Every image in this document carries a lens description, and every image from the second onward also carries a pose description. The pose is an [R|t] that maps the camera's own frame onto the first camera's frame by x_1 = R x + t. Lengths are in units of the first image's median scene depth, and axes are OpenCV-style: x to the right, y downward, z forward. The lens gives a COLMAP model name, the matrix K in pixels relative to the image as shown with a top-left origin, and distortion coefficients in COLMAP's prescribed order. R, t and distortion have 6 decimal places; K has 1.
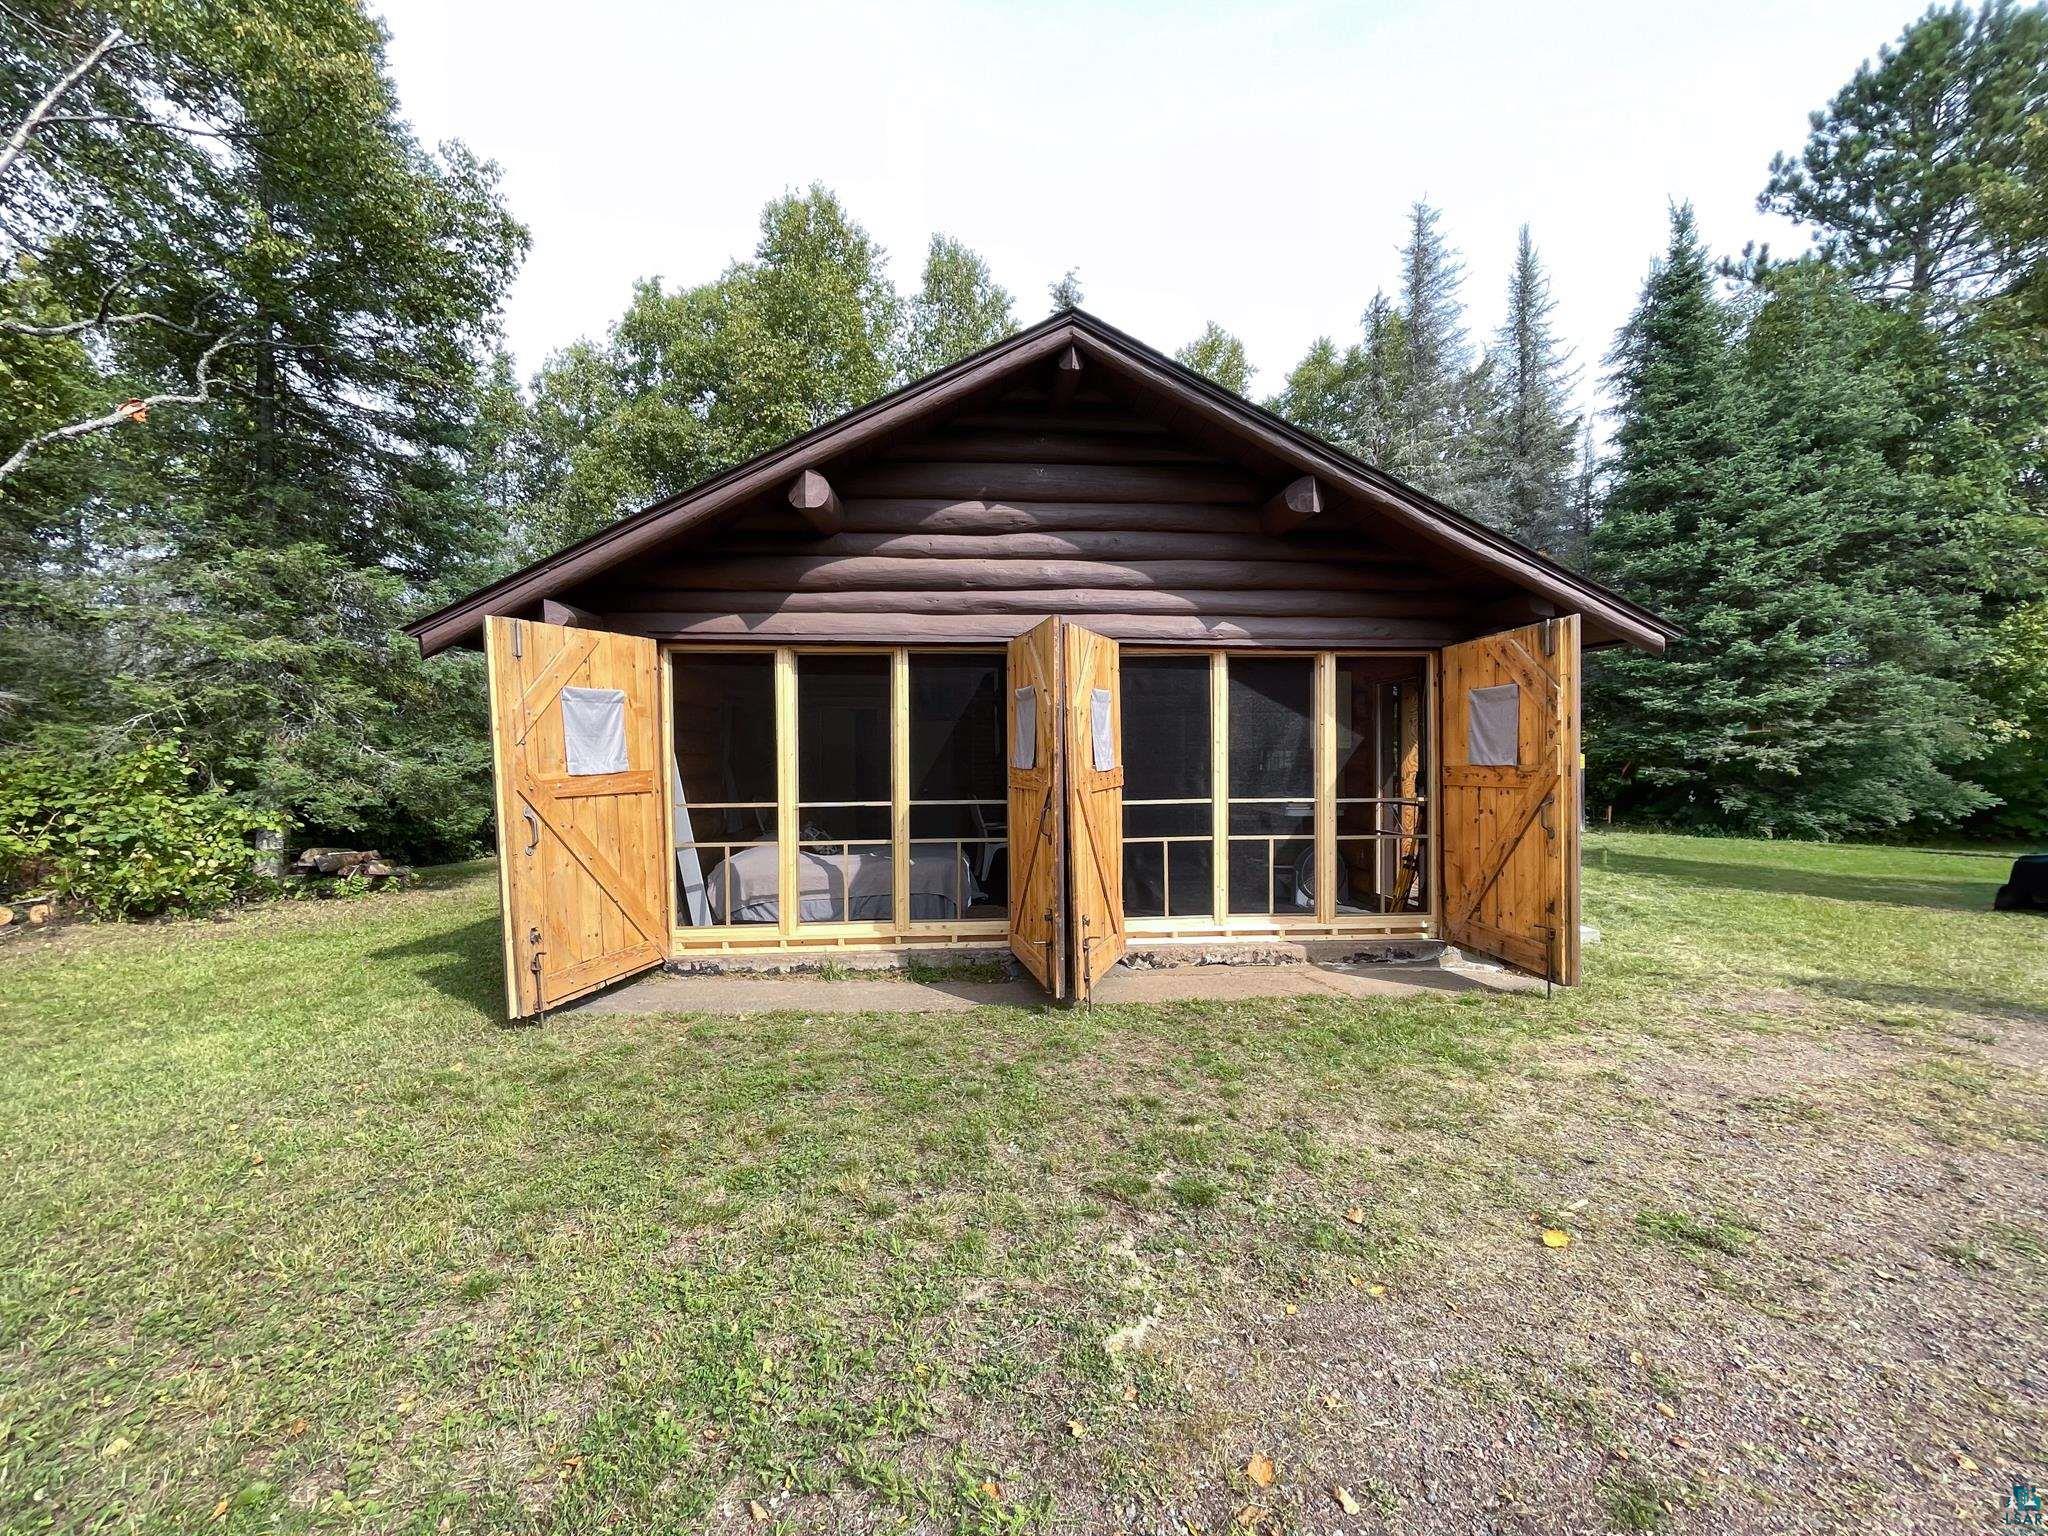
lens RADIAL K [[832.6, 0, 1032.0], [0, 832.6, 772.8], [0, 0, 1]] dist [0.001817, -0.001397]
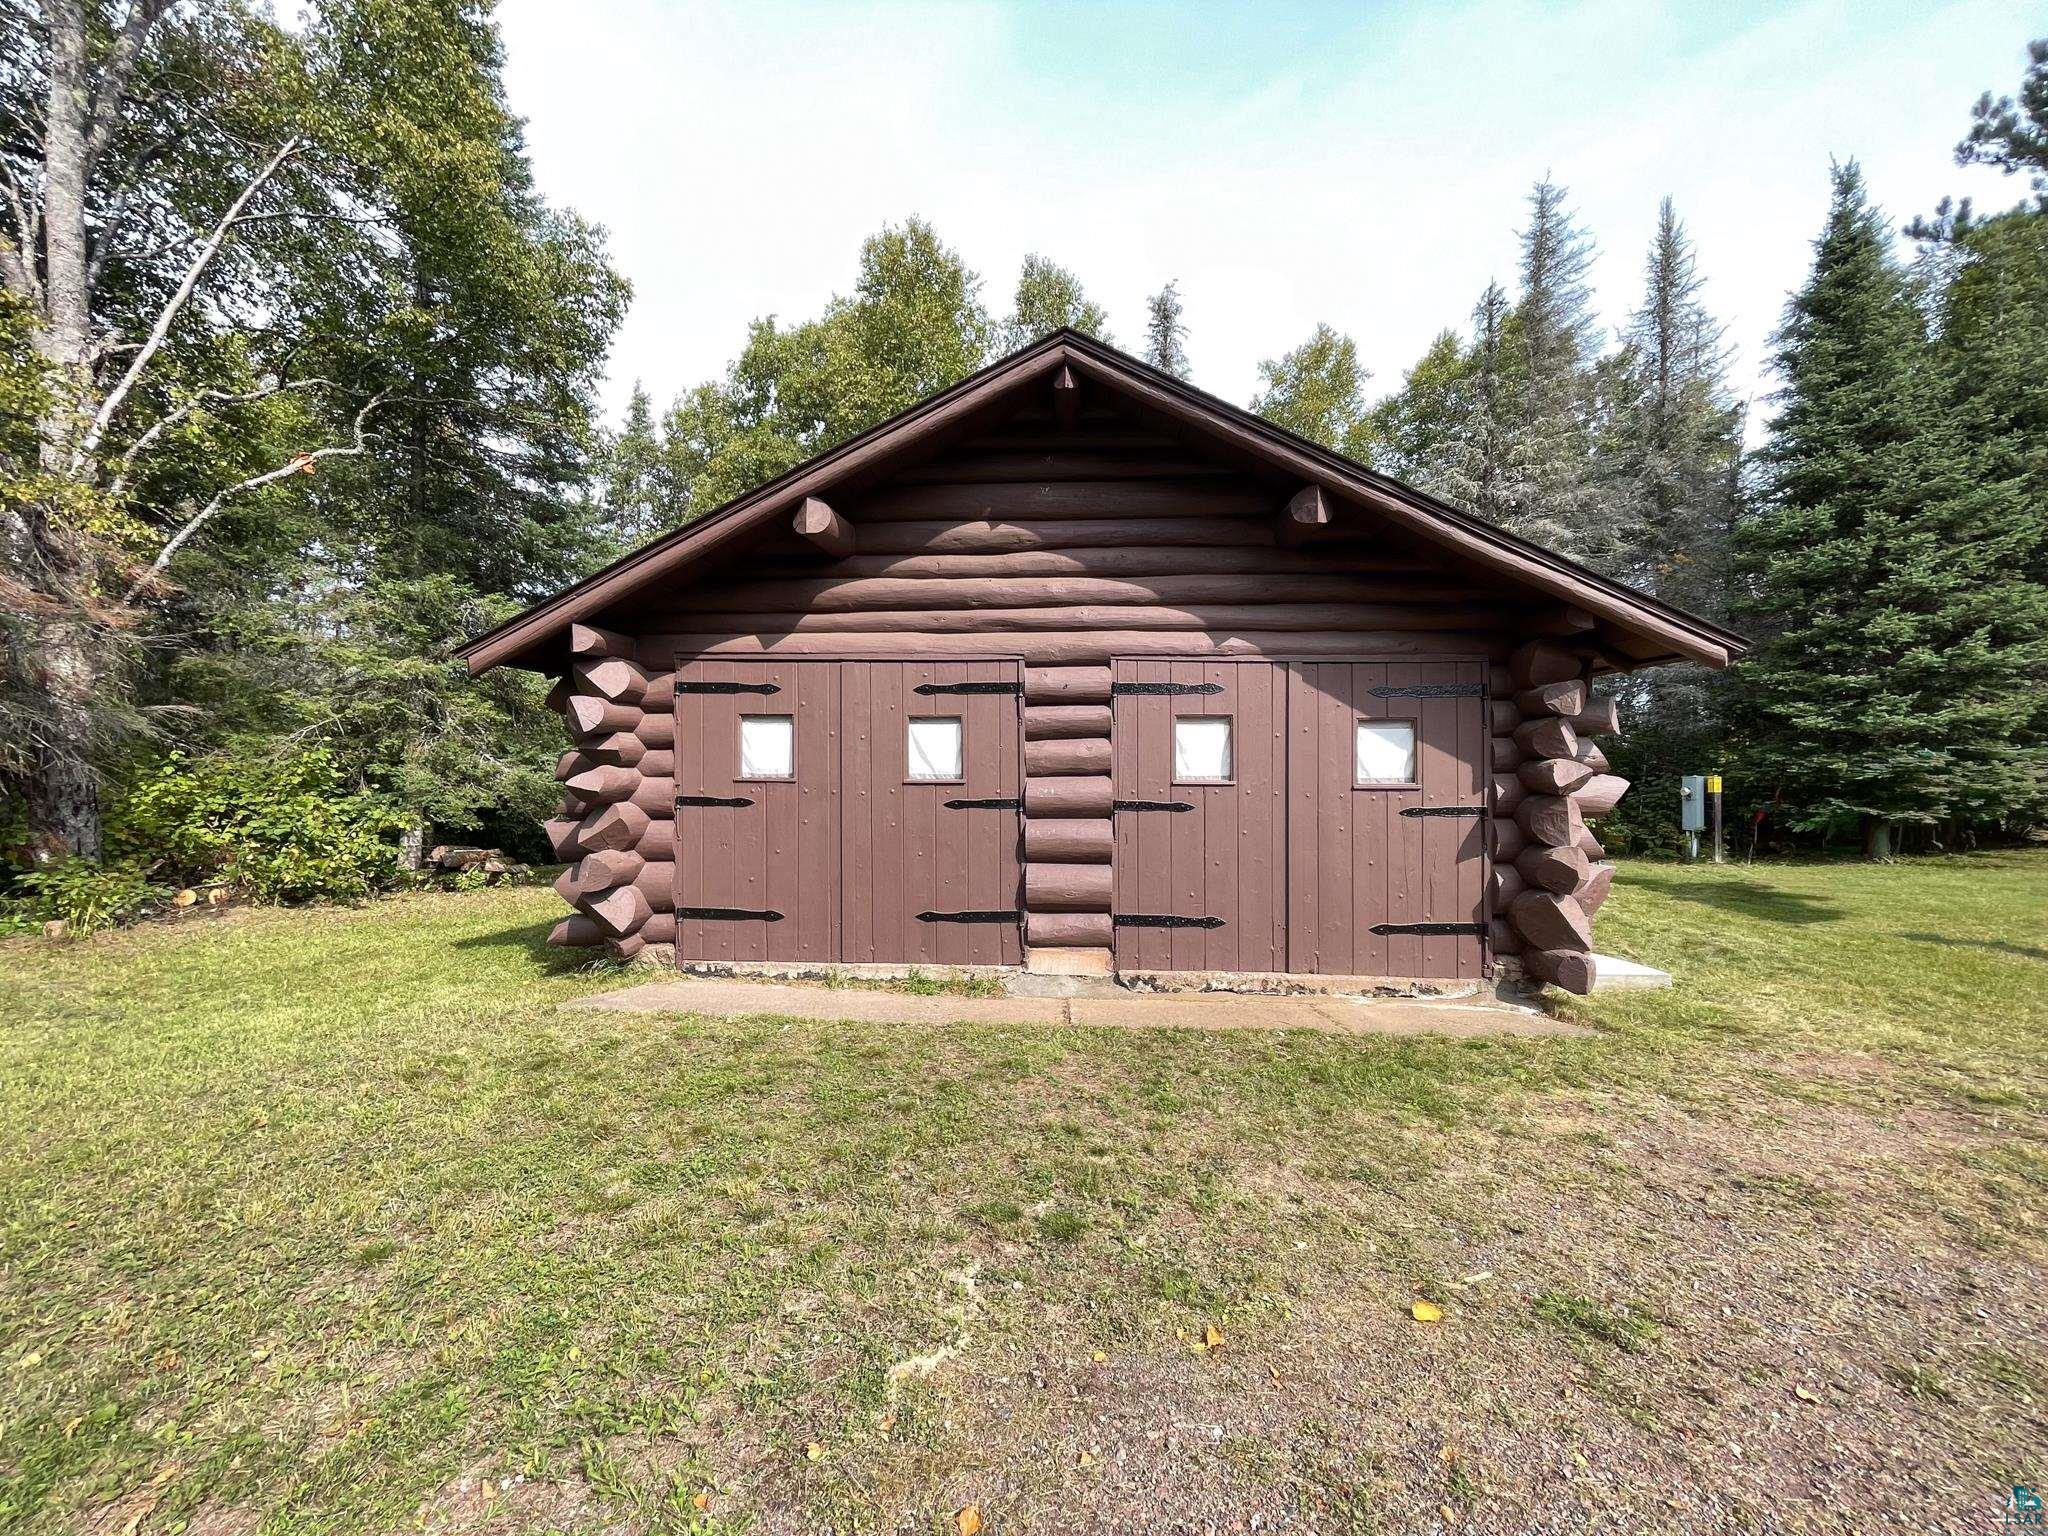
lens RADIAL K [[832.6, 0, 1032.1], [0, 832.6, 771.7], [0, 0, 1]] dist [0.001817, -0.001397]
pose [[0.989752, 0.012888, -0.142216, 0.137812], [-0.015191, 0.999770, -0.015120, -0.006315], [0.141989, 0.017126, 0.989720, 0.008863]]
